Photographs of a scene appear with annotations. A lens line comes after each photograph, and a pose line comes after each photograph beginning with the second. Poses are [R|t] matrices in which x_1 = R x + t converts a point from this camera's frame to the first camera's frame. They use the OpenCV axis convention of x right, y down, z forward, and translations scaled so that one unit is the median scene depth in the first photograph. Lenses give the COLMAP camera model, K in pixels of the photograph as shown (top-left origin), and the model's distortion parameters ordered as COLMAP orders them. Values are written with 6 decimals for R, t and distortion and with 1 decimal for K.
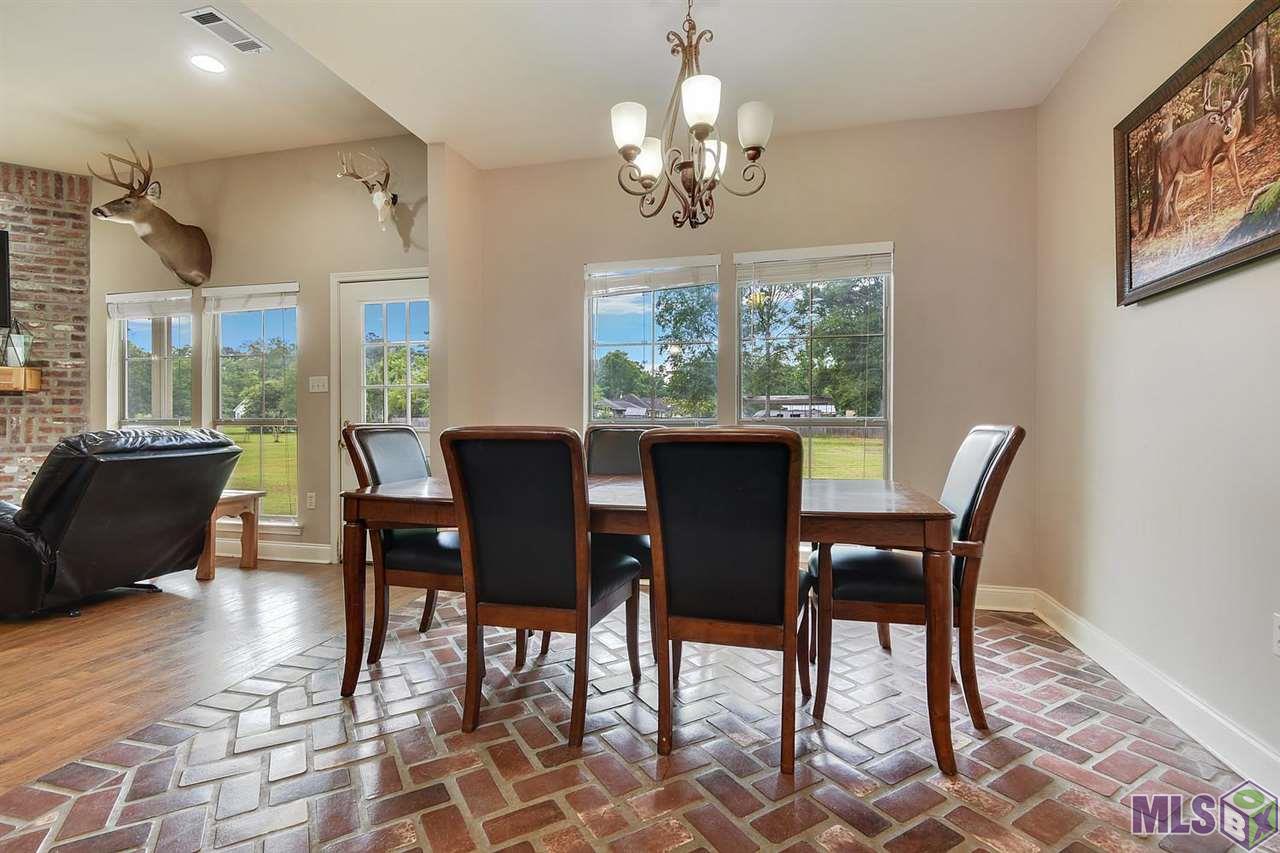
lens RADIAL K [[586.3, 0, 640.0], [0, 586.3, 426.5], [0, 0, 1]] dist [0.016294, -0.000143]
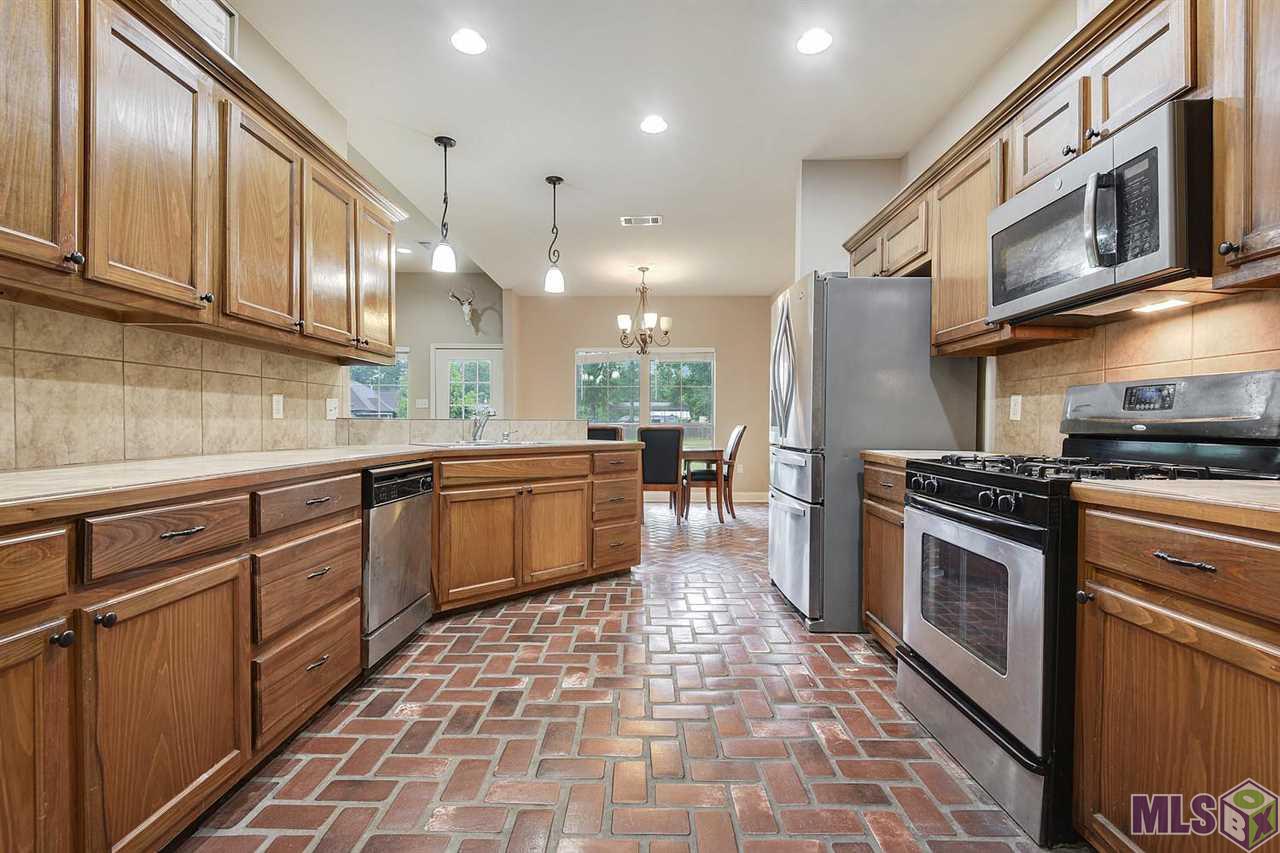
lens RADIAL K [[586.3, 0, 640.0], [0, 586.3, 426.5], [0, 0, 1]] dist [0.016294, -0.000143]
pose [[0.972245, 0.002459, 0.233952, -0.597225], [-0.000699, 0.999971, -0.007606, 0.024029], [-0.233963, 0.007232, 0.972218, -1.759878]]
